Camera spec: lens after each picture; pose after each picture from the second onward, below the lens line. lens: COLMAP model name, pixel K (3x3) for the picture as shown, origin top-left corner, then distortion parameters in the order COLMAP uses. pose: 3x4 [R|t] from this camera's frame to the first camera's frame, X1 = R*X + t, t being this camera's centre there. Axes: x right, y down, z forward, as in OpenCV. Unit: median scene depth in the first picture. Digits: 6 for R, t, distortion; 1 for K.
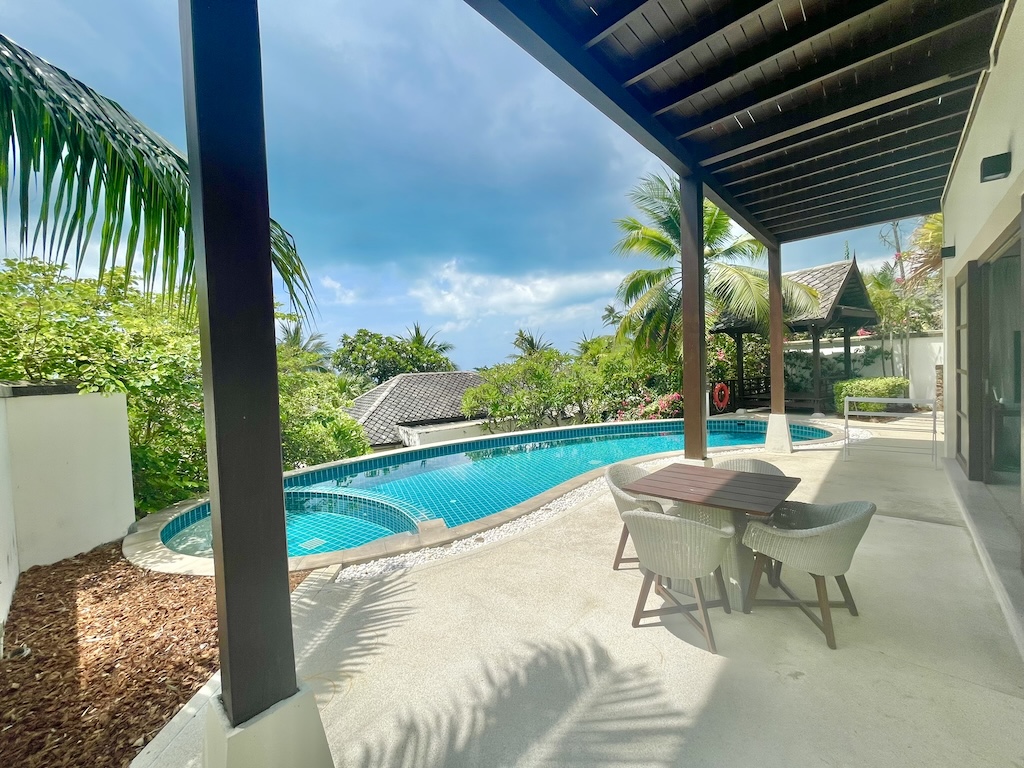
lens RADIAL K [[413.0, 0, 512.0], [0, 413.0, 384.0], [0, 0, 1]] dist [-0.000084, 0.000060]
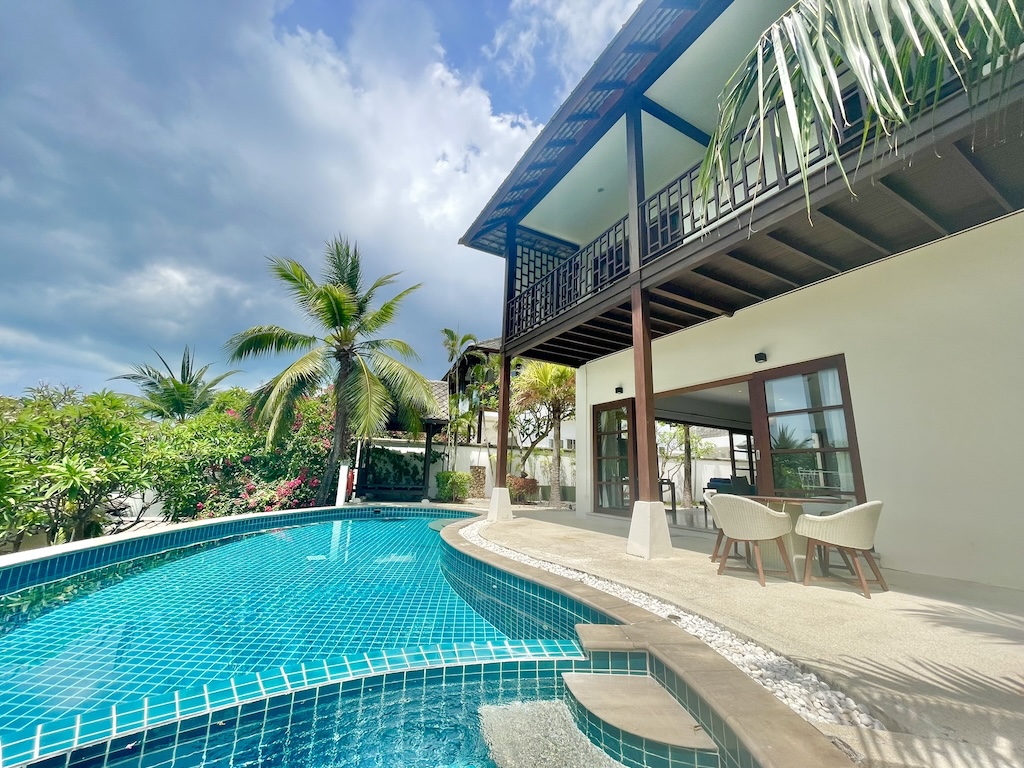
lens RADIAL K [[413.0, 0, 512.0], [0, 413.0, 384.0], [0, 0, 1]] dist [-0.000084, 0.000060]
pose [[0.331358, 0.260848, 0.906730, -0.295802], [-0.019491, 0.962711, -0.269830, 0.057941], [-0.943304, 0.071737, 0.324087, 0.319940]]
